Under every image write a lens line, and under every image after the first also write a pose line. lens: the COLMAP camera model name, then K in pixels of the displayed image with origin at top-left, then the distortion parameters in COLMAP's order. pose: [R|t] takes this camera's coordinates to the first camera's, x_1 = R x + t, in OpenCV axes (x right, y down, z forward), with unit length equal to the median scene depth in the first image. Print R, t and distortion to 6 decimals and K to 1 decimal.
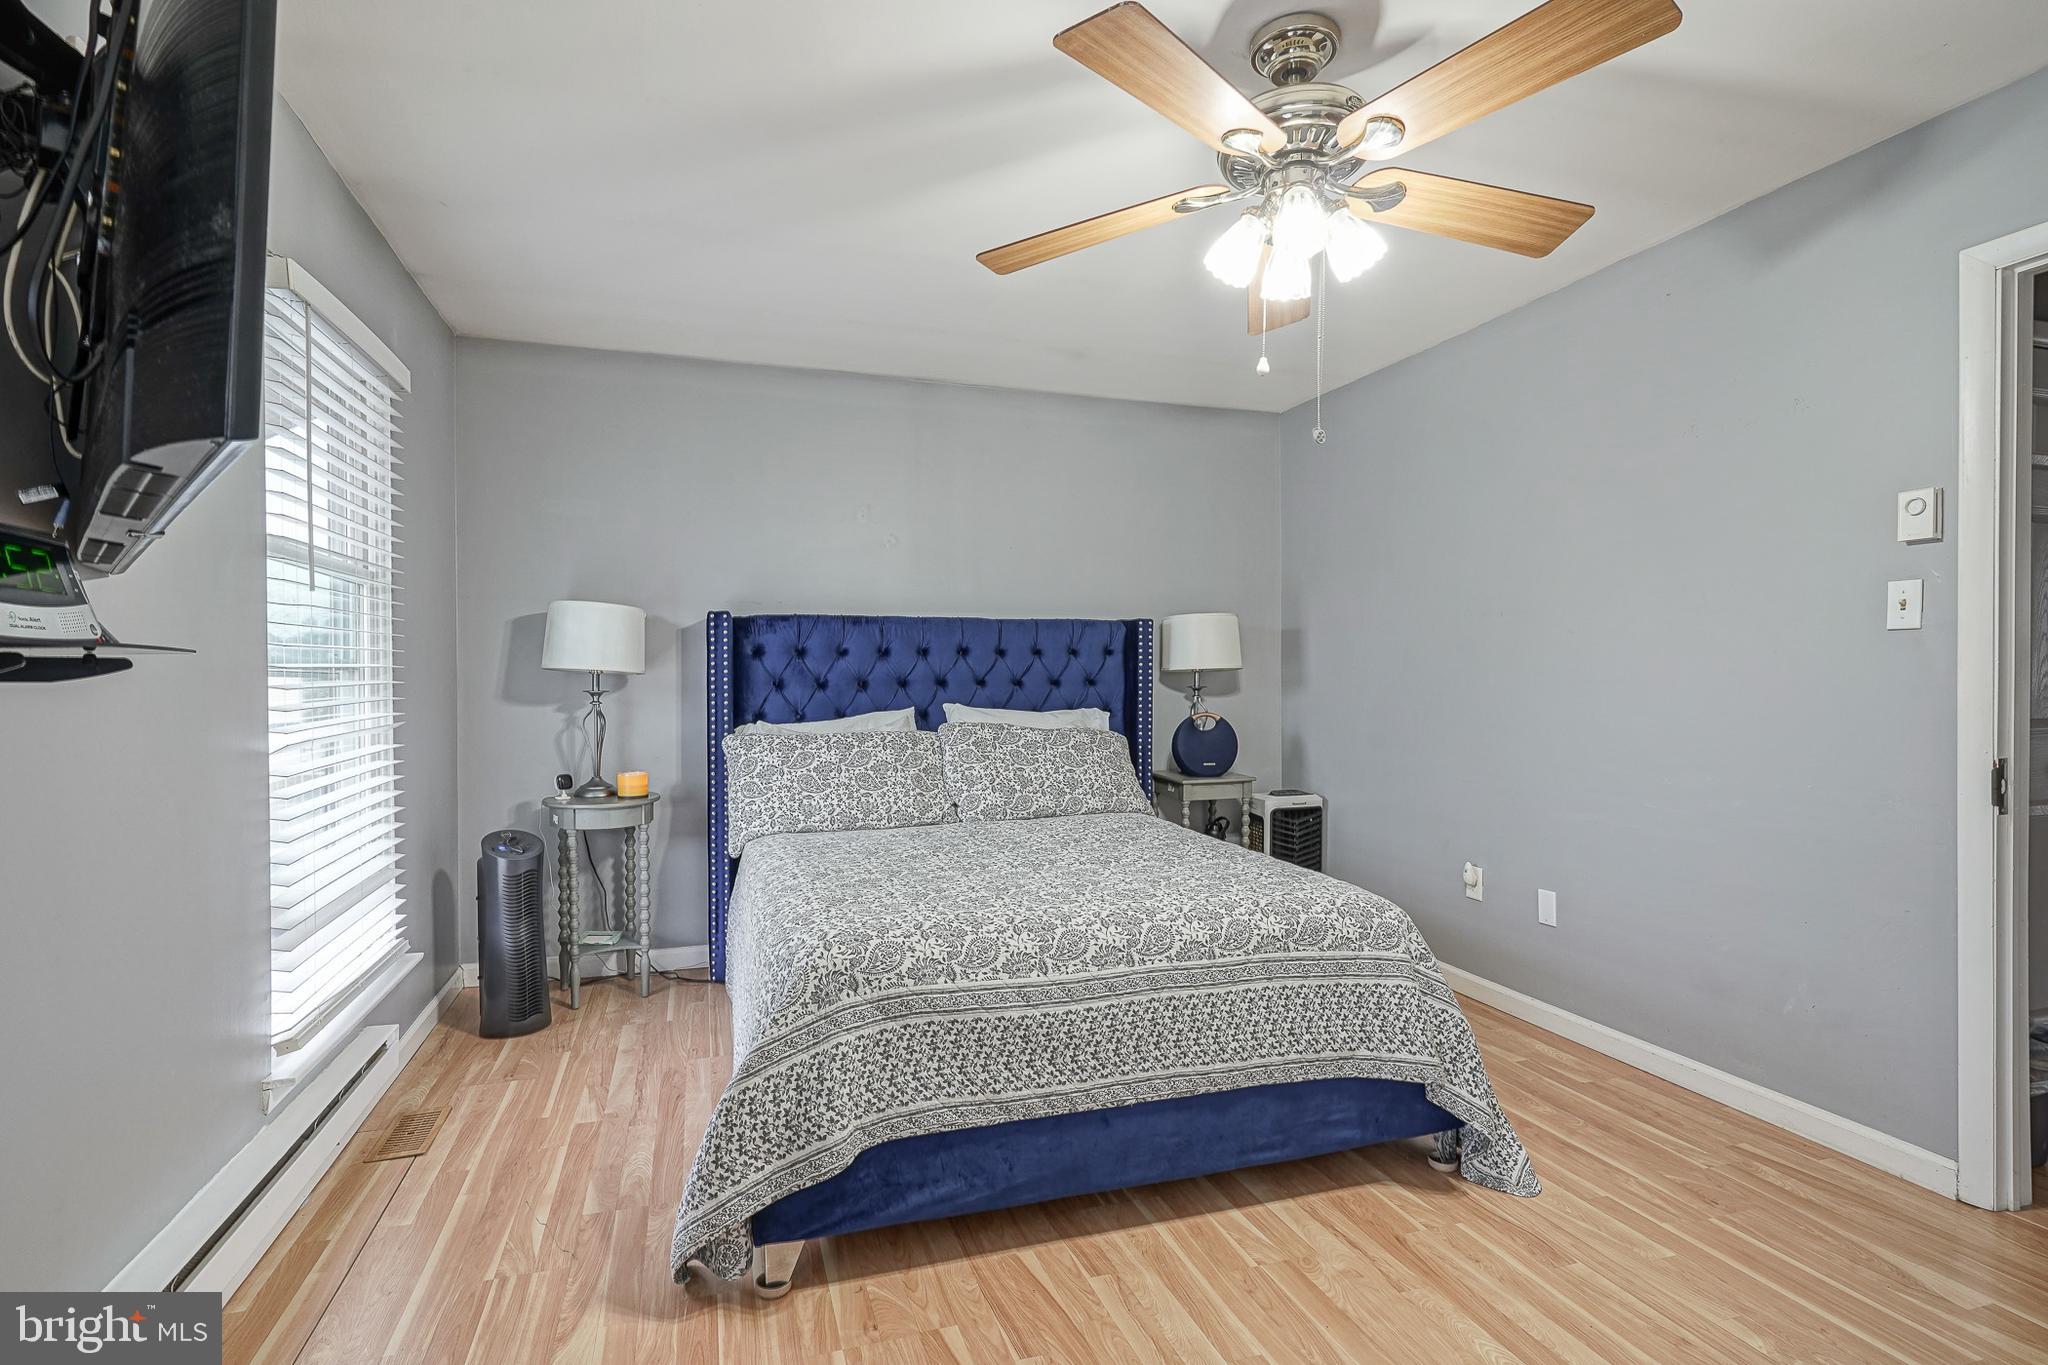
lens RADIAL K [[1001.8, 0, 1024.0], [0, 1001.8, 682.5], [0, 0, 1]] dist [-0.009777, 0.007850]
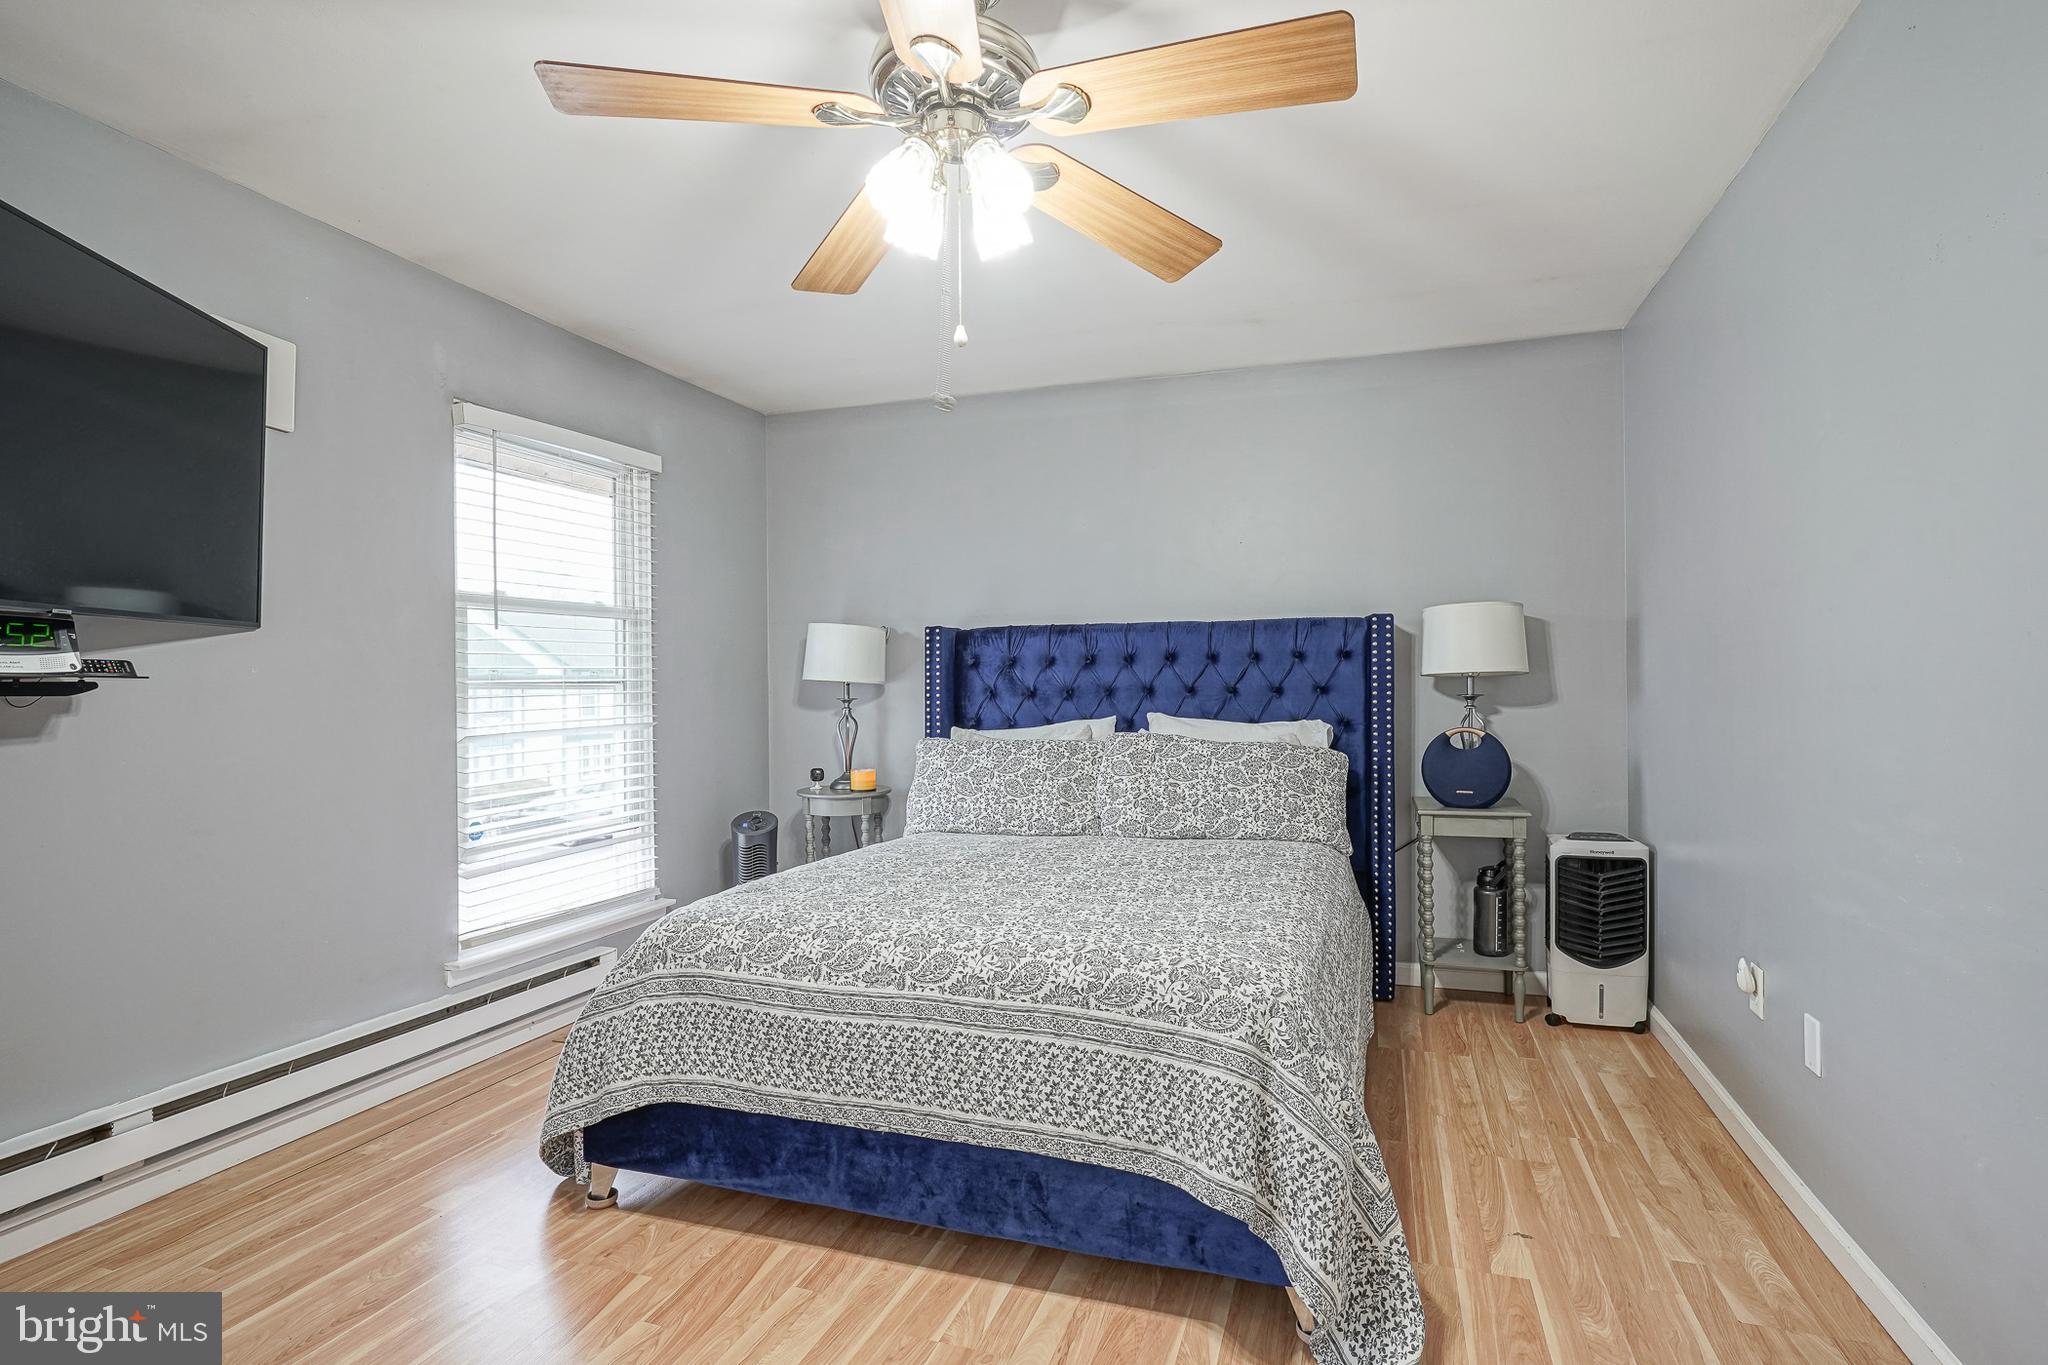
lens RADIAL K [[1015.7, 0, 1039.0], [0, 1015.7, 687.7], [0, 0, 1]] dist [-0.003431, 0.000088]
pose [[0.805815, -0.003492, -0.592157, 0.725642], [0.003223, 0.999994, -0.001512, -0.003298], [0.592159, -0.000690, 0.805821, 0.270929]]
